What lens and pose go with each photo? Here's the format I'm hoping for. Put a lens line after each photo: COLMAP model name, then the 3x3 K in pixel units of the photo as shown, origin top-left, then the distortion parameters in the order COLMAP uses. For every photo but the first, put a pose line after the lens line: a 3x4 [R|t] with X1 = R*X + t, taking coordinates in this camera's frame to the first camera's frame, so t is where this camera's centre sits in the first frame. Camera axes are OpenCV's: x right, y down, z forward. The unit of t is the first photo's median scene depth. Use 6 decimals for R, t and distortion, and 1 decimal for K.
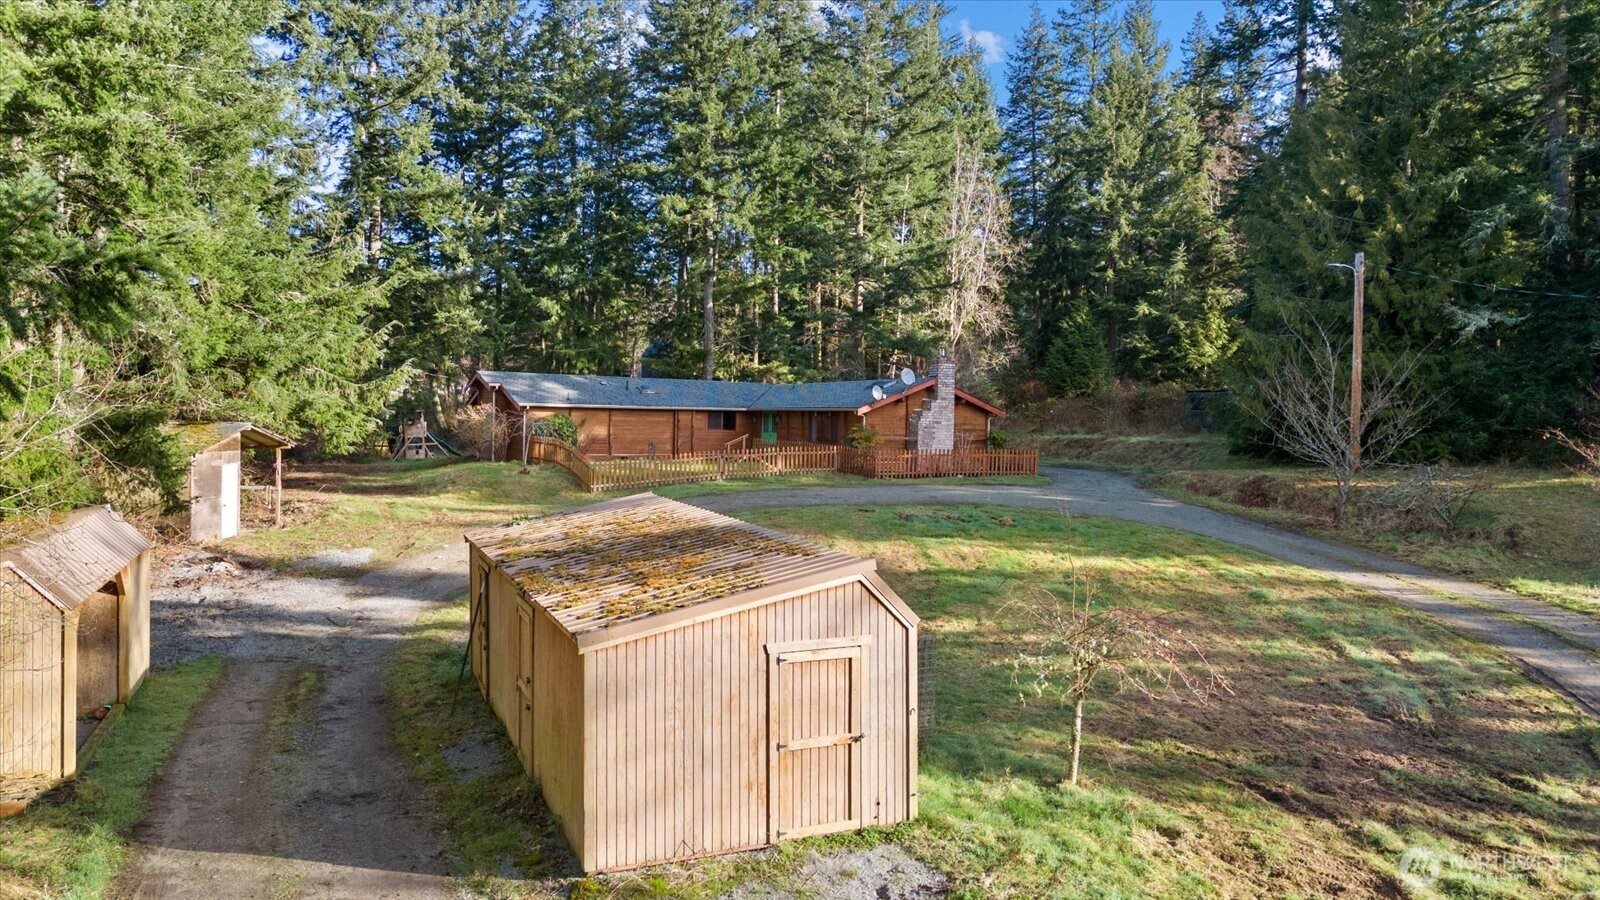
lens RADIAL K [[1163.3, 0, 800.8], [0, 1163.3, 445.7], [0, 0, 1]] dist [0.019589, -0.006405]
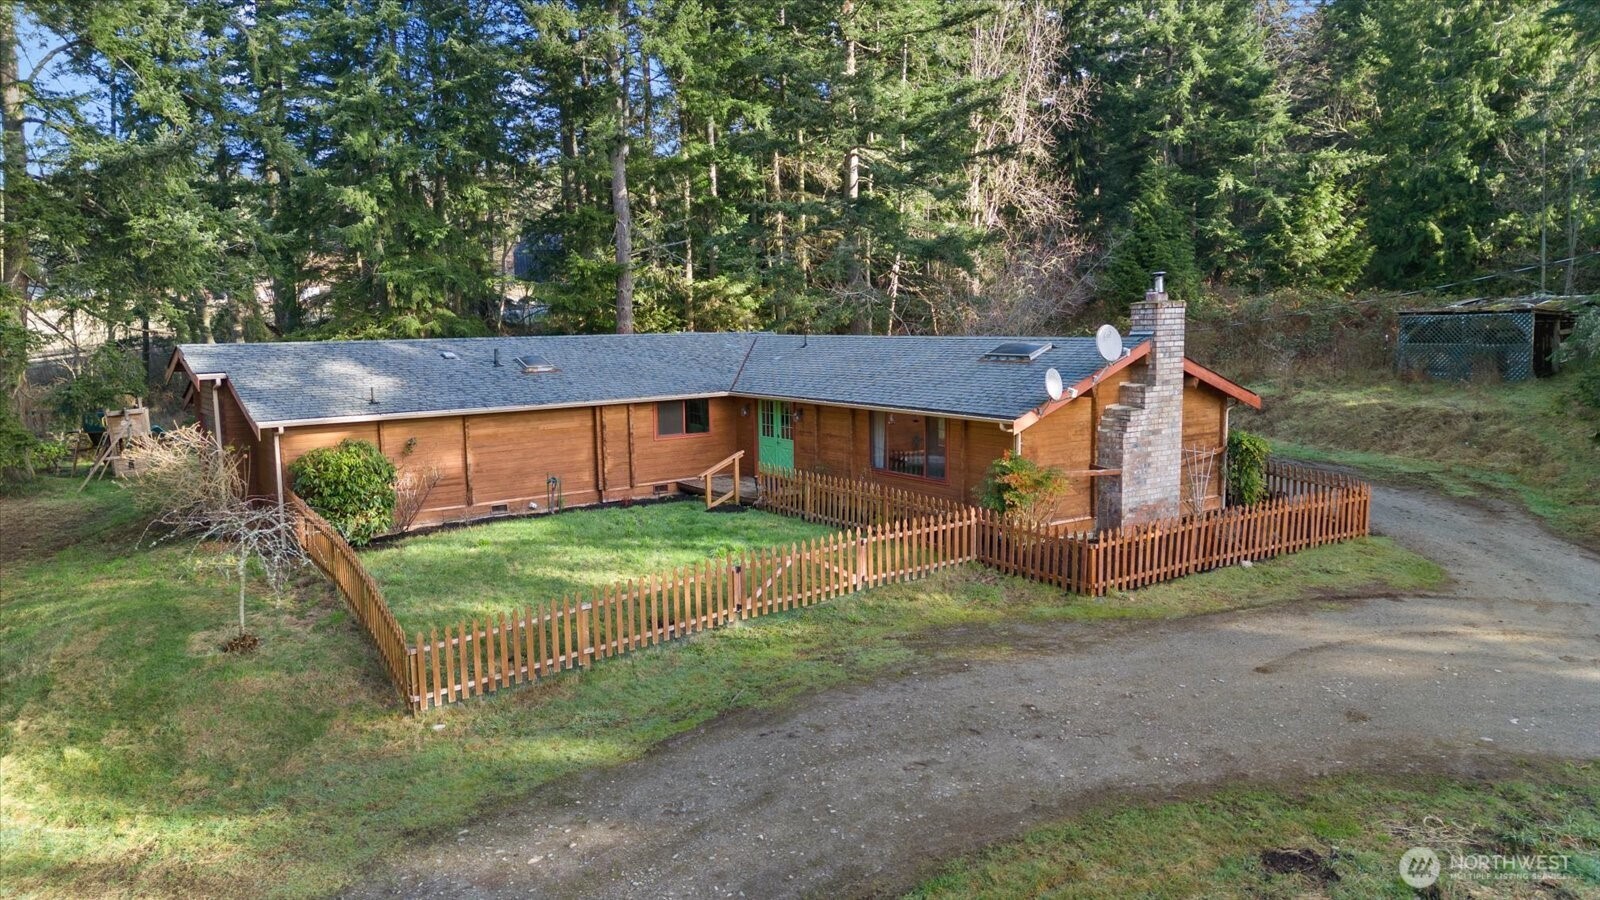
lens RADIAL K [[1163.3, 0, 800.2], [0, 1163.3, 461.0], [0, 0, 1]] dist [0.019589, -0.006405]
pose [[0.994212, -0.046735, 0.096739, -0.049751], [0.035557, 0.992821, 0.114202, -0.044661], [-0.101382, -0.110101, 0.988736, 0.347222]]
